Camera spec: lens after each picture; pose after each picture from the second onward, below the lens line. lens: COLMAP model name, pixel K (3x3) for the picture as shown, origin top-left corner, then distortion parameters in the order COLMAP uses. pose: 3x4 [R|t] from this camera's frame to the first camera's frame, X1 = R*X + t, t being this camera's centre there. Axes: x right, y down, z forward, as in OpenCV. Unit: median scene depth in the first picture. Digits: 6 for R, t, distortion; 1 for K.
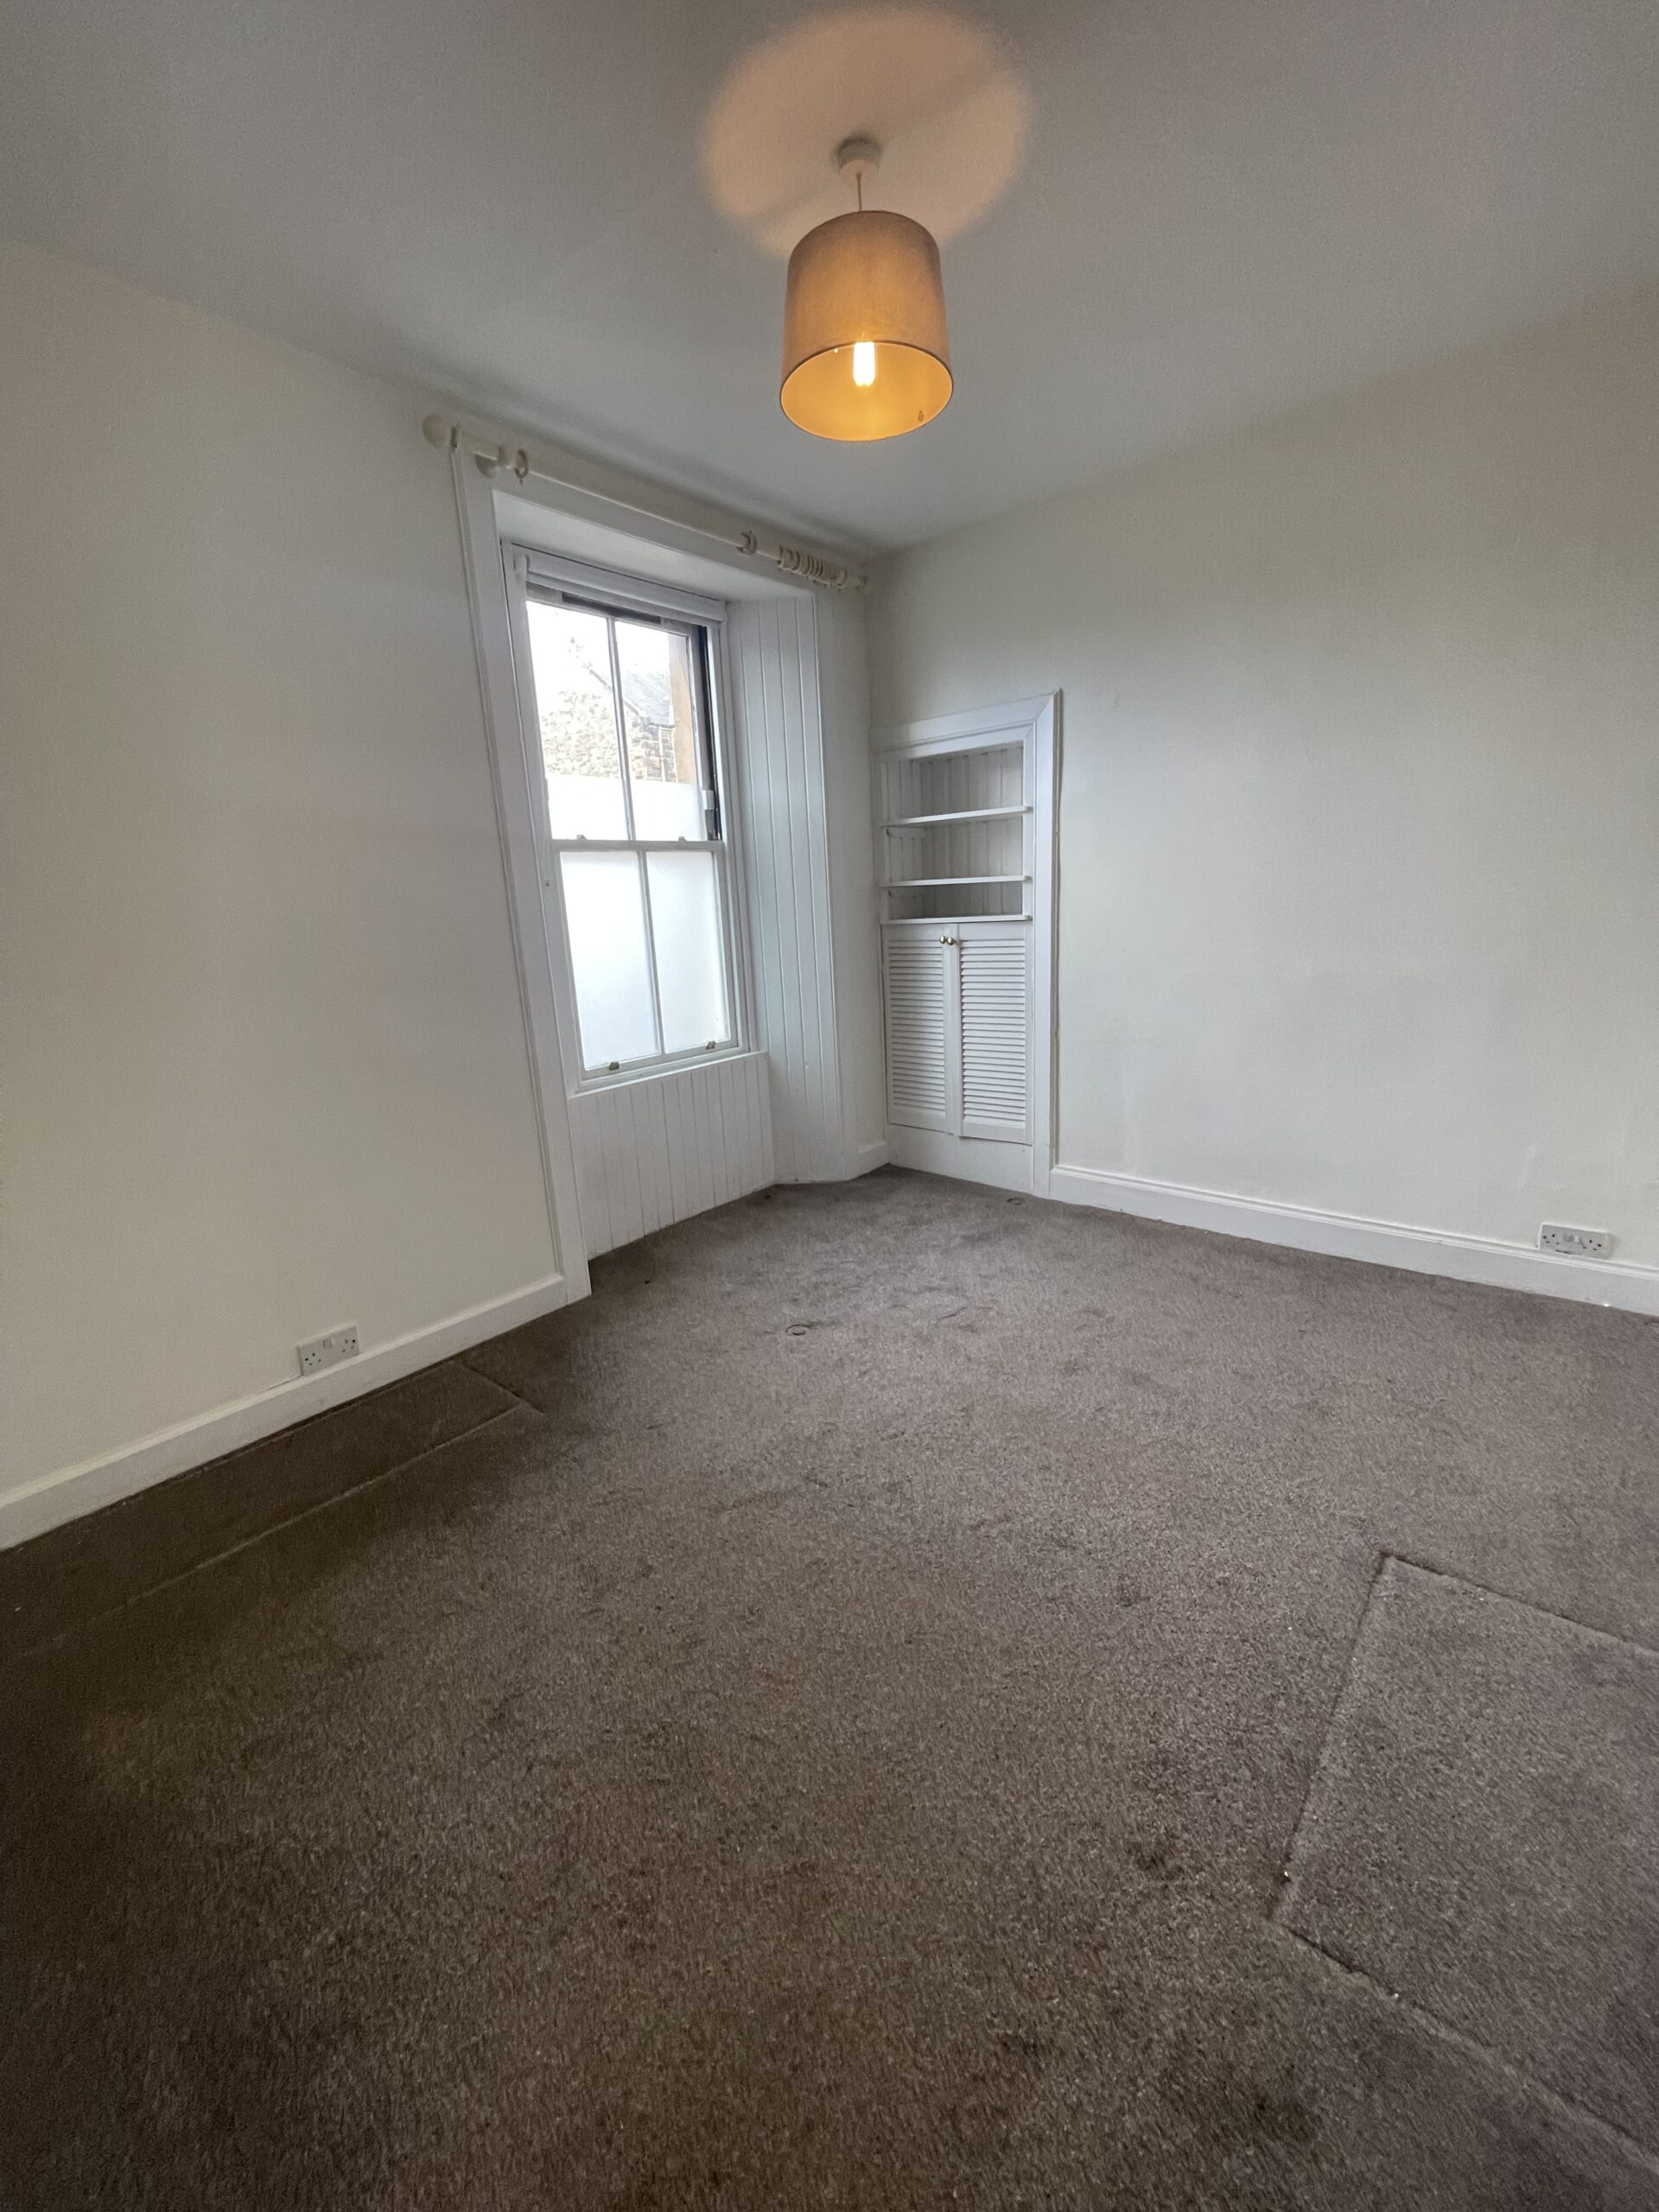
lens RADIAL K [[891.5, 0, 821.0], [0, 891.5, 1100.1], [0, 0, 1]] dist [-0.000517, -0.000339]
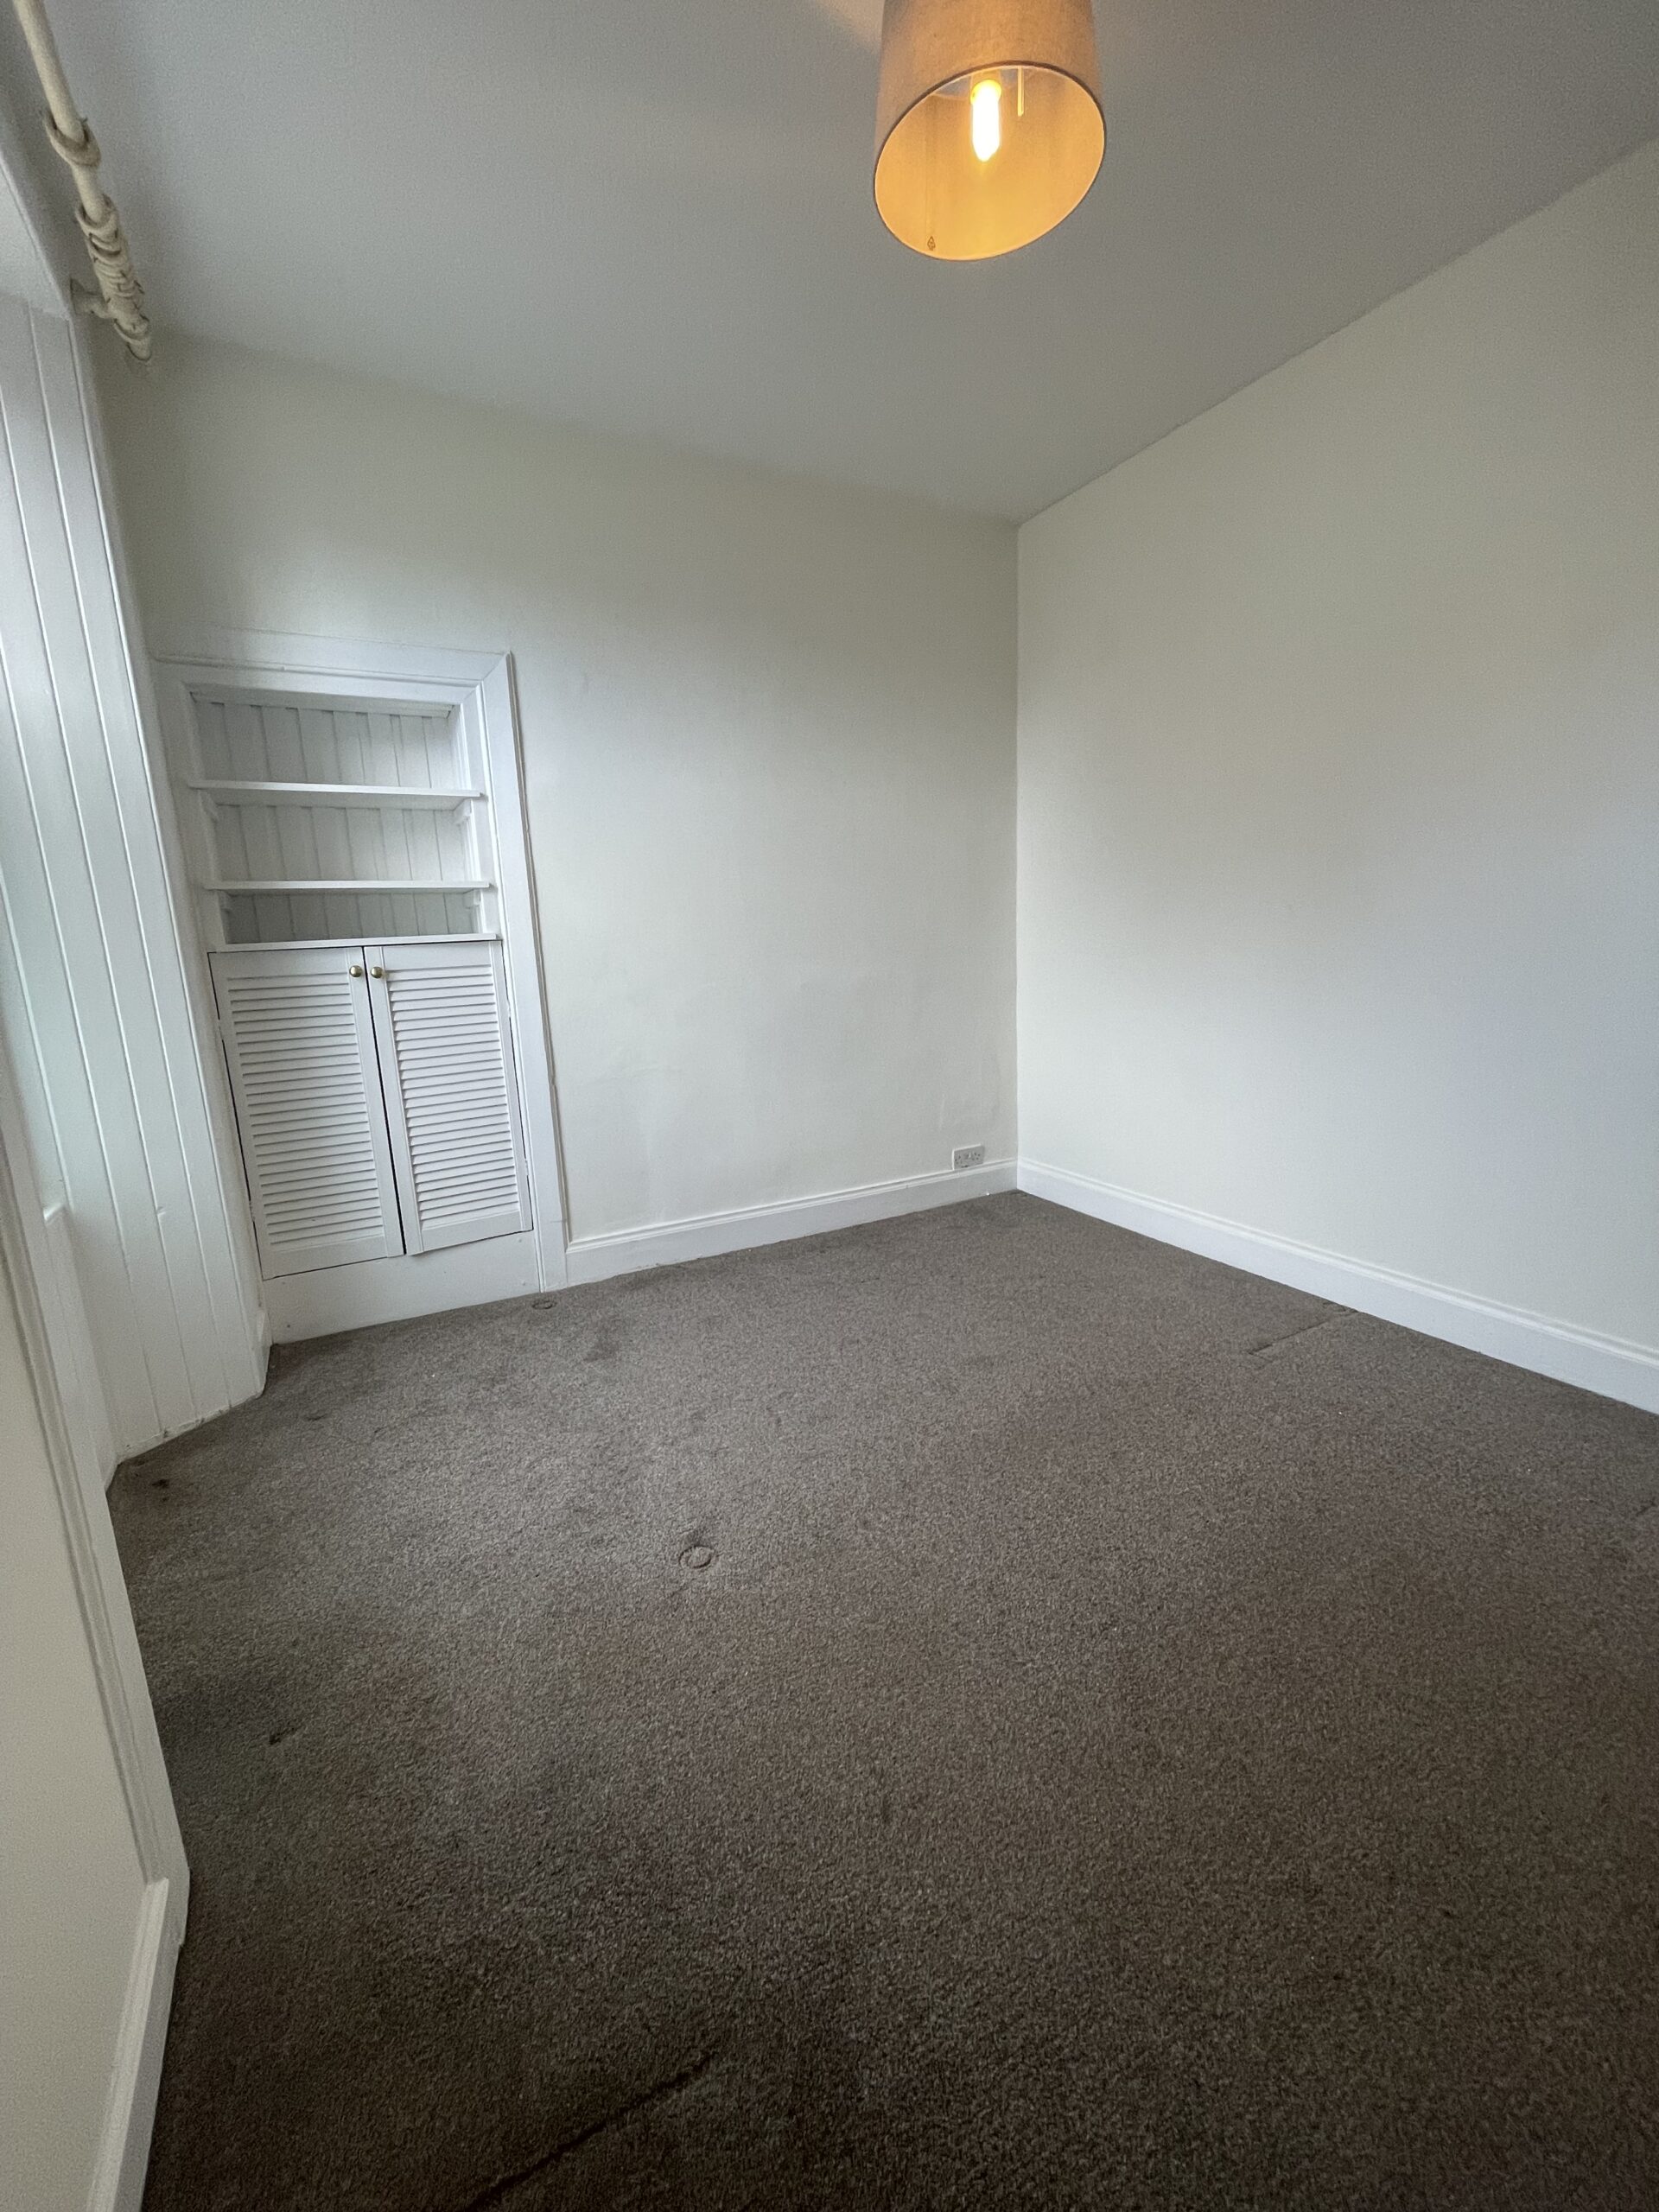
lens RADIAL K [[891.5, 0, 821.0], [0, 891.5, 1100.1], [0, 0, 1]] dist [-0.000517, -0.000339]
pose [[0.348807, -0.140310, 0.926632, -0.395632], [0.226044, 0.972135, 0.062111, -0.052357], [-0.909526, 0.187795, 0.370804, 0.481644]]
